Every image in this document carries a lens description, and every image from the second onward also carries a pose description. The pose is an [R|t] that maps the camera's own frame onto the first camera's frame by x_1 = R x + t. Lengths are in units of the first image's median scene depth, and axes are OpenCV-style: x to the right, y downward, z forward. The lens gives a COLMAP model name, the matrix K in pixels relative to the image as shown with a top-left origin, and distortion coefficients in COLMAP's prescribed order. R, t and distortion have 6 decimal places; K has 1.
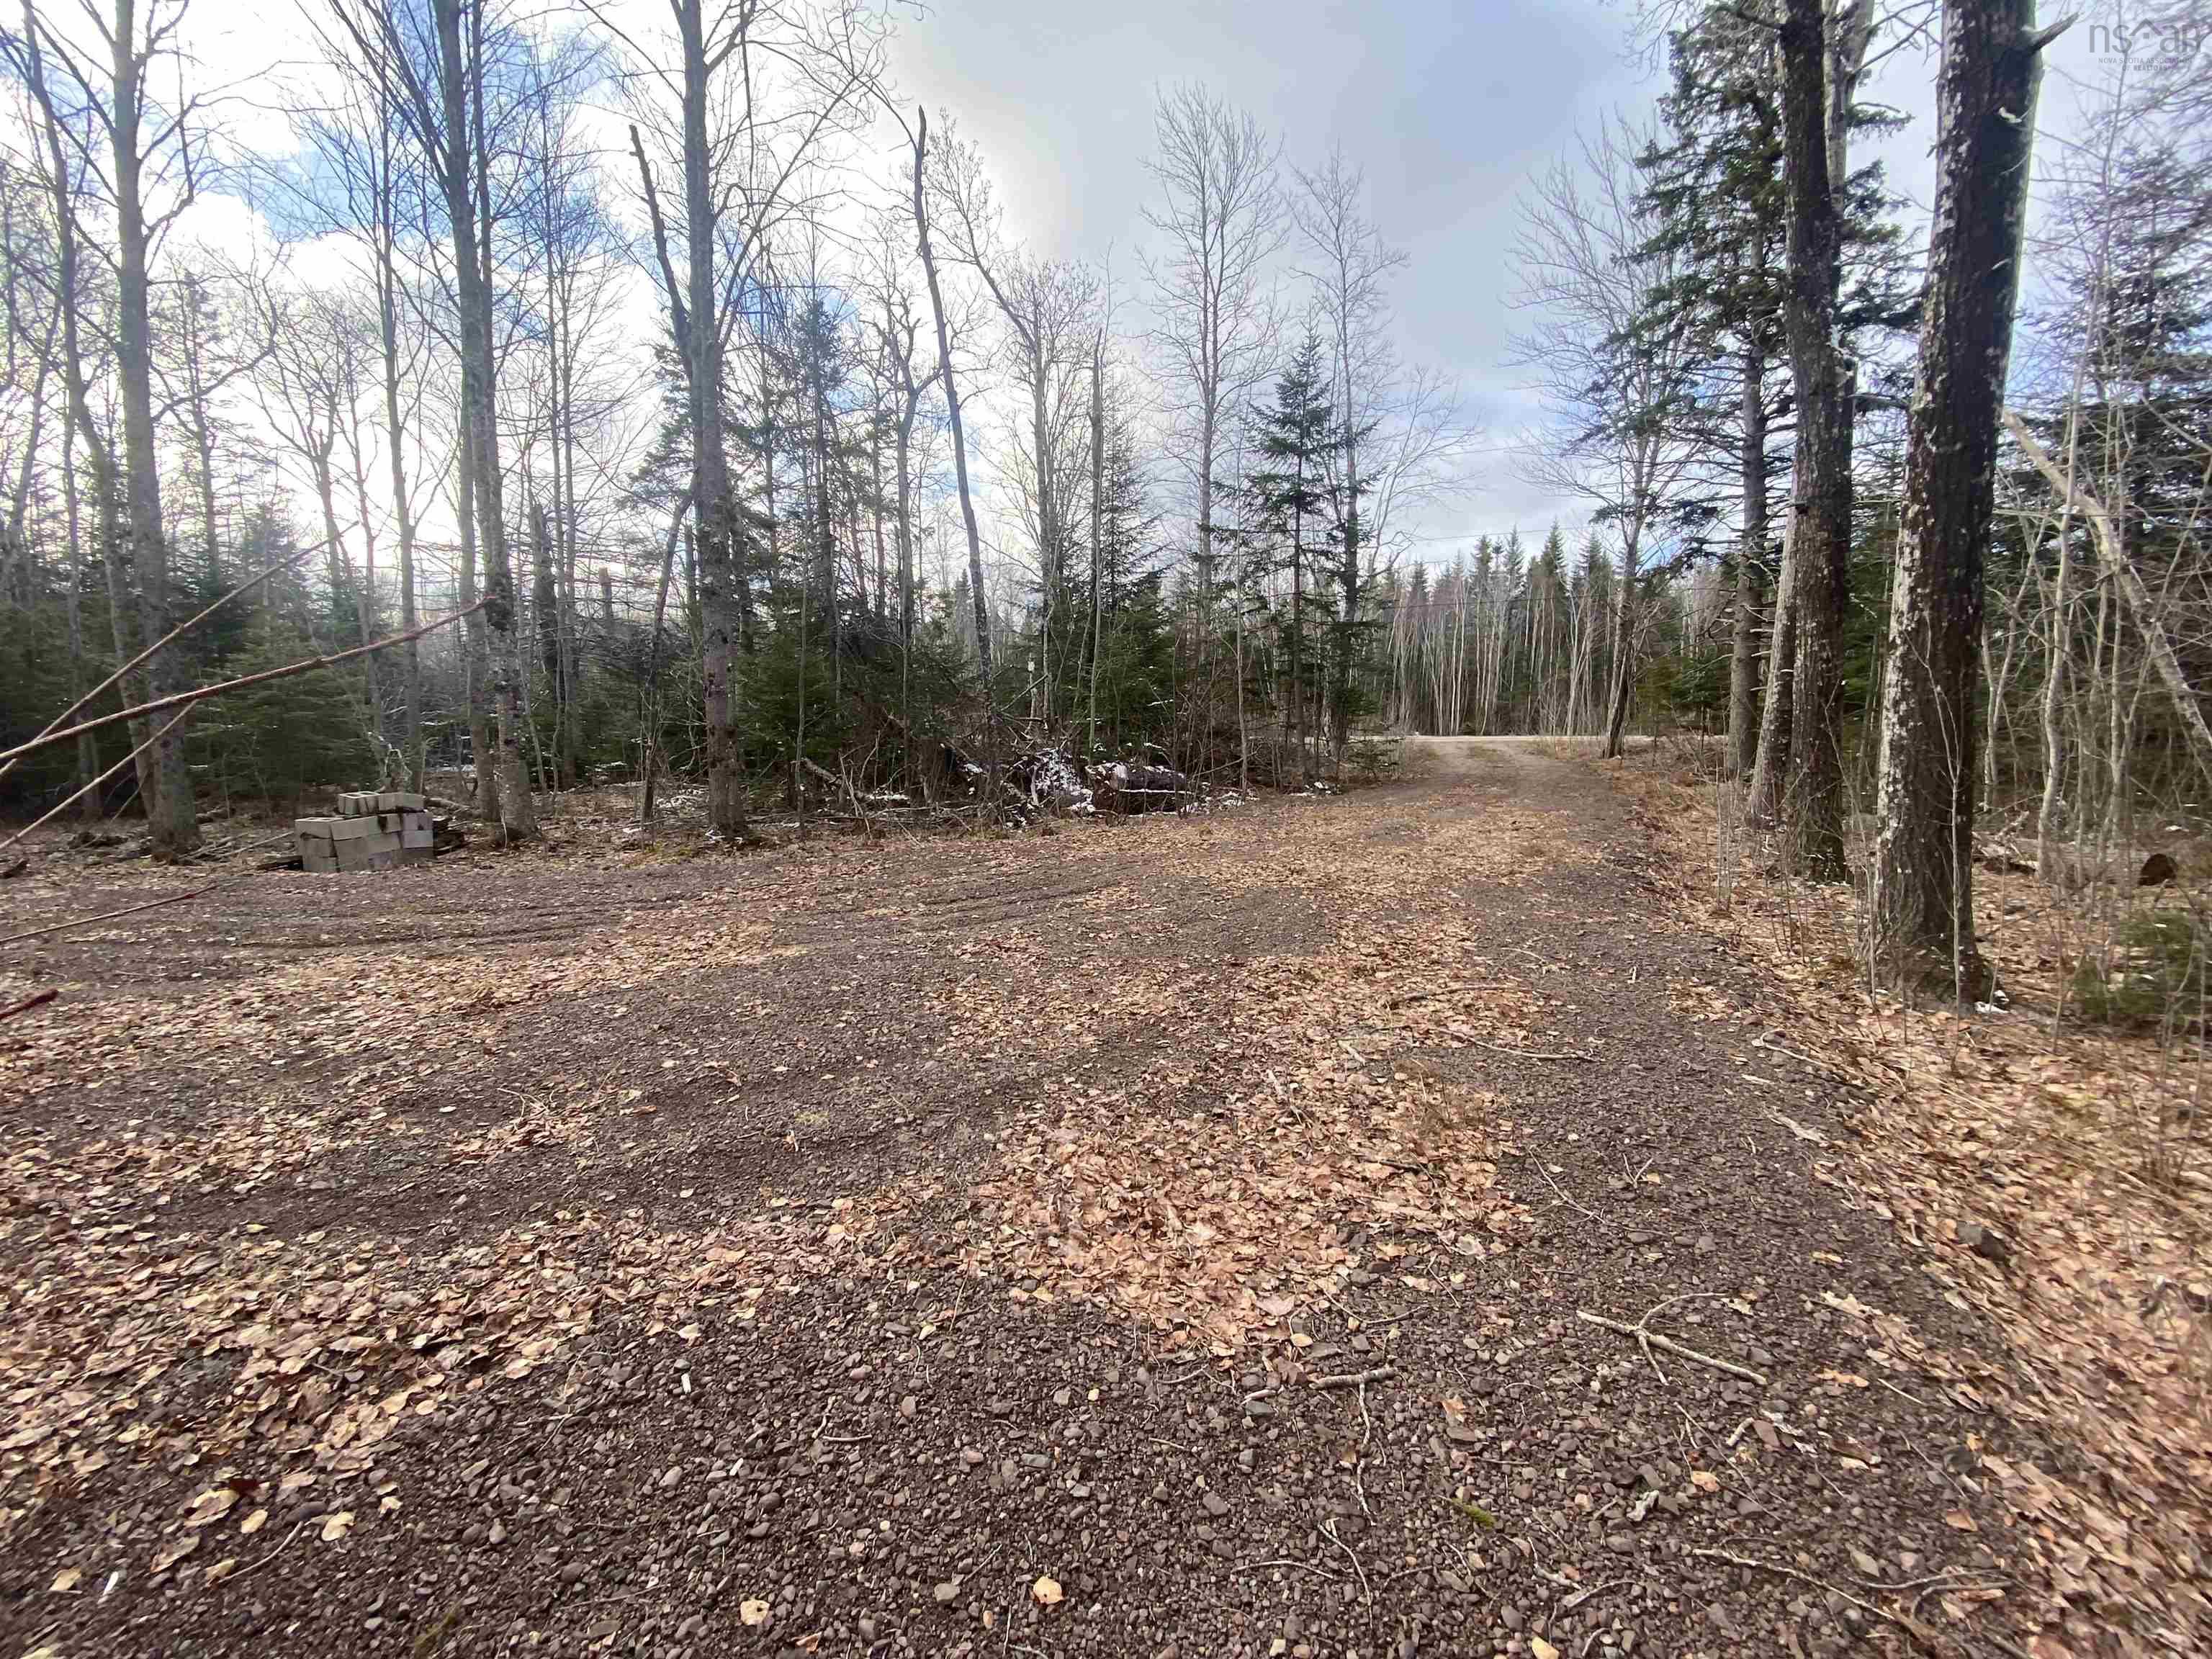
lens RADIAL K [[876.7, 0, 1093.2], [0, 876.7, 835.7], [0, 0, 1]] dist [0.004232, -0.013196]
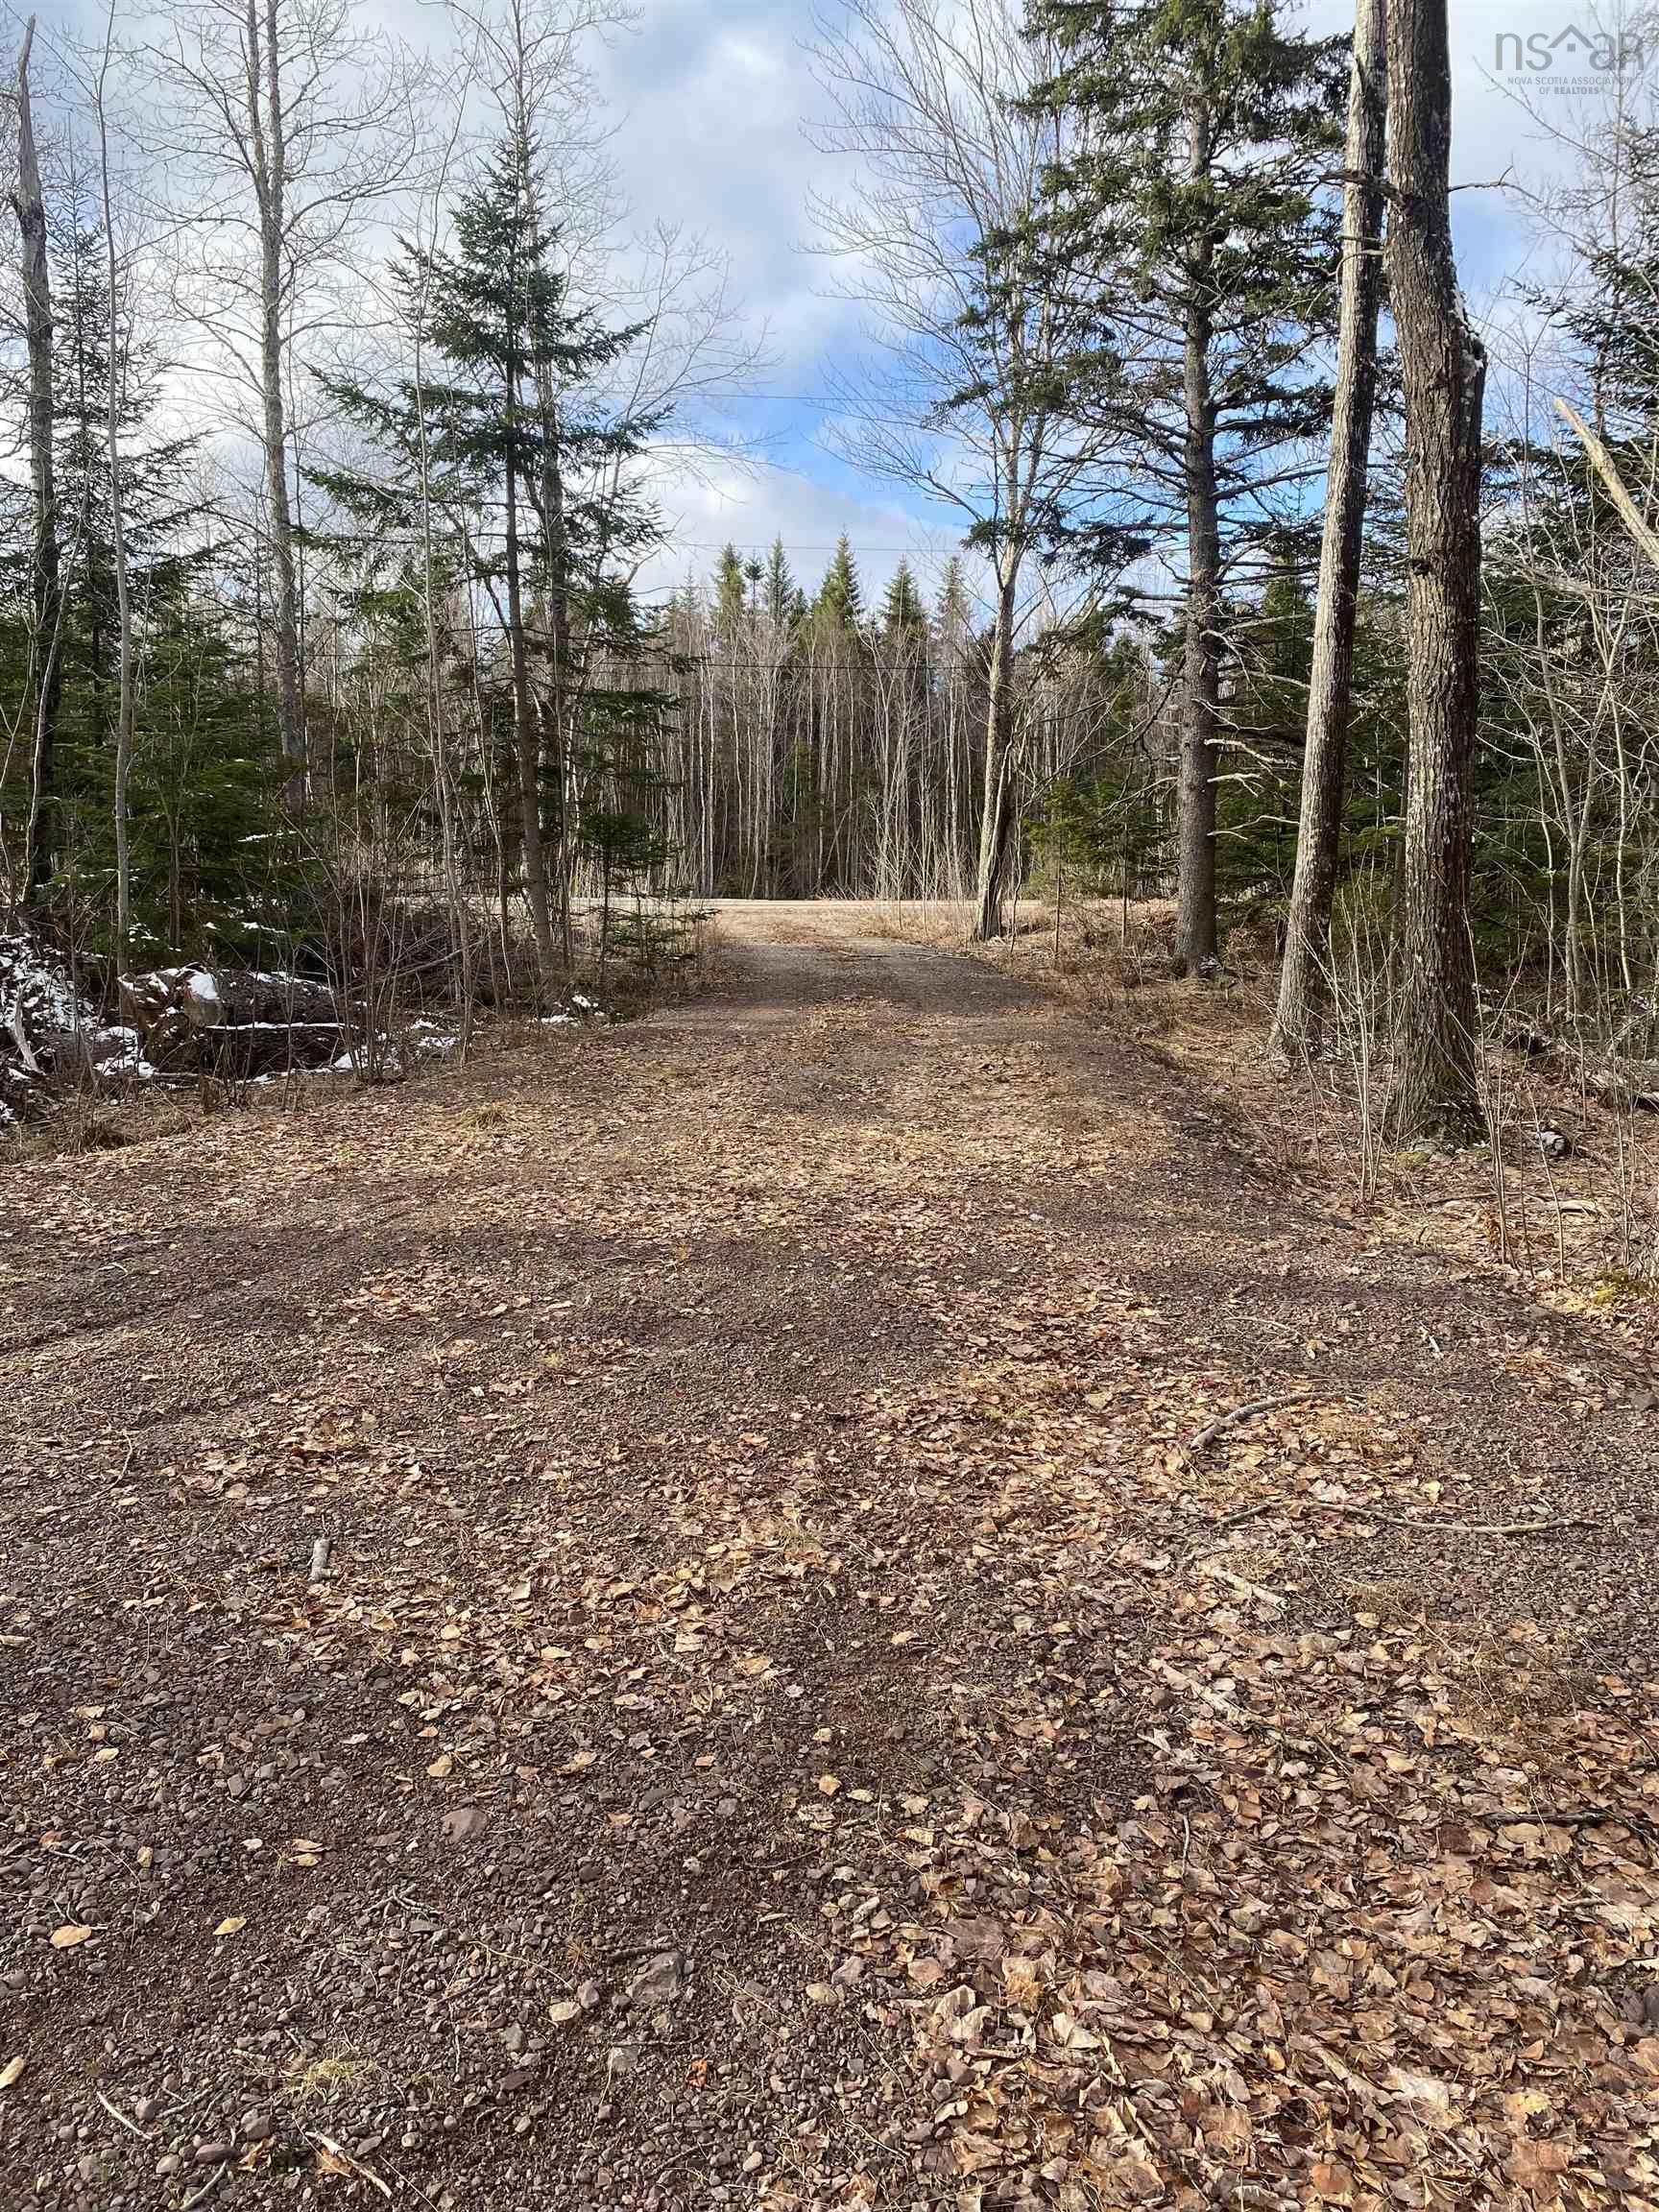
lens RADIAL K [[1672.6, 0, 824.1], [0, 1672.6, 1099.2], [0, 0, 1]] dist [-0.009462, 0.004764]
pose [[0.885933, -0.054010, 0.460658, -0.113825], [0.049480, 0.998535, 0.021914, -0.022343], [-0.461166, 0.003379, 0.887307, 0.078445]]
